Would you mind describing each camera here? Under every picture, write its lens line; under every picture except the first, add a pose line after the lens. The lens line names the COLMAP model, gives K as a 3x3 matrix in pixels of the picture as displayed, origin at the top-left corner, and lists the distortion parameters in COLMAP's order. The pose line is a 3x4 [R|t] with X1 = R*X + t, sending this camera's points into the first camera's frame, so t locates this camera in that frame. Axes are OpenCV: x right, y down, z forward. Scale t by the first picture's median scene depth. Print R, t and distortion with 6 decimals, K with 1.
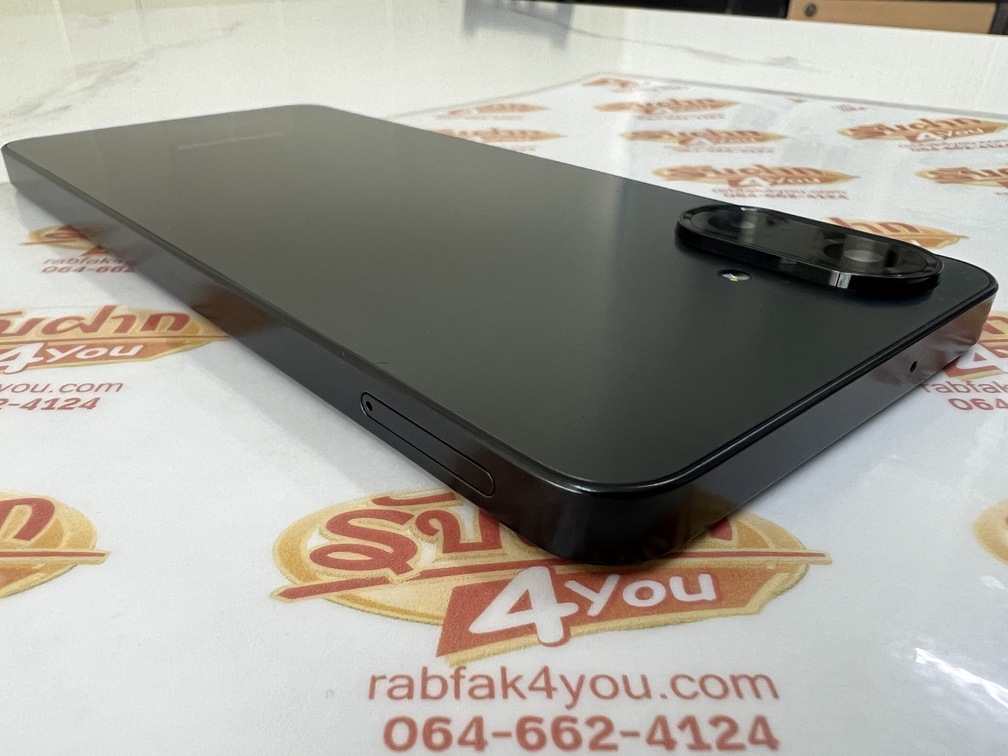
lens RADIAL K [[843.9, 0, 481.2], [0, 843.9, 385.8], [0, 0, 1]] dist [-0.008983, -0.007295]
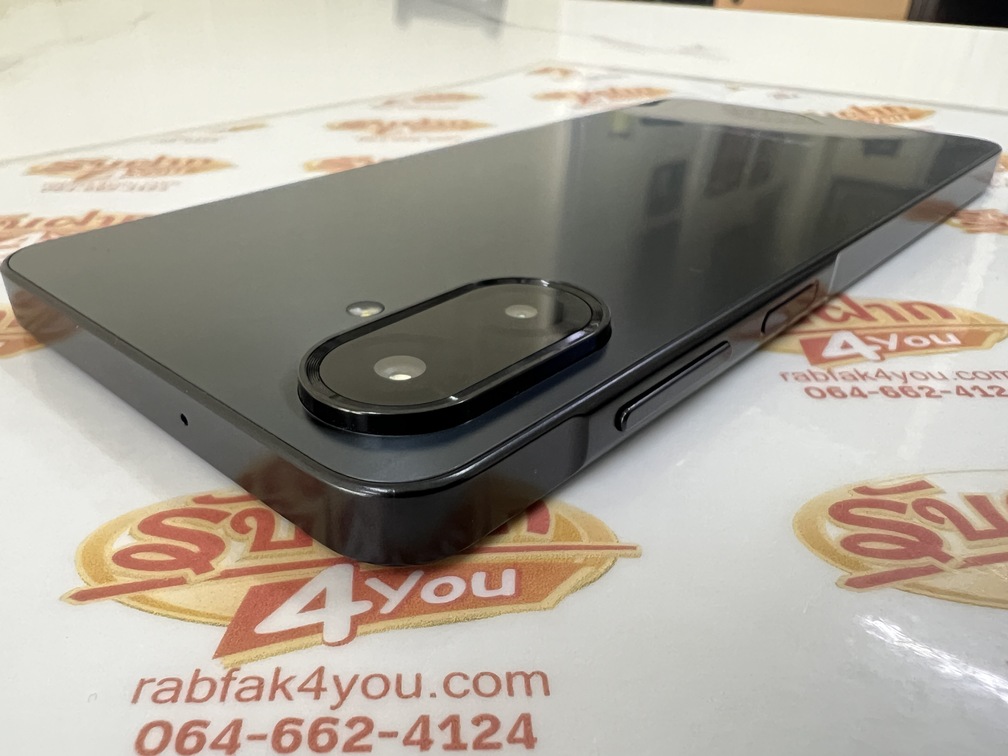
lens RADIAL K [[843.9, 0, 484.5], [0, 843.9, 383.3], [0, 0, 1]] dist [-0.008983, -0.007295]
pose [[0.999711, -0.012230, 0.020720, 0.223713], [0.012067, 0.999895, 0.007981, -0.002749], [-0.020815, -0.007729, 0.999753, 0.014057]]
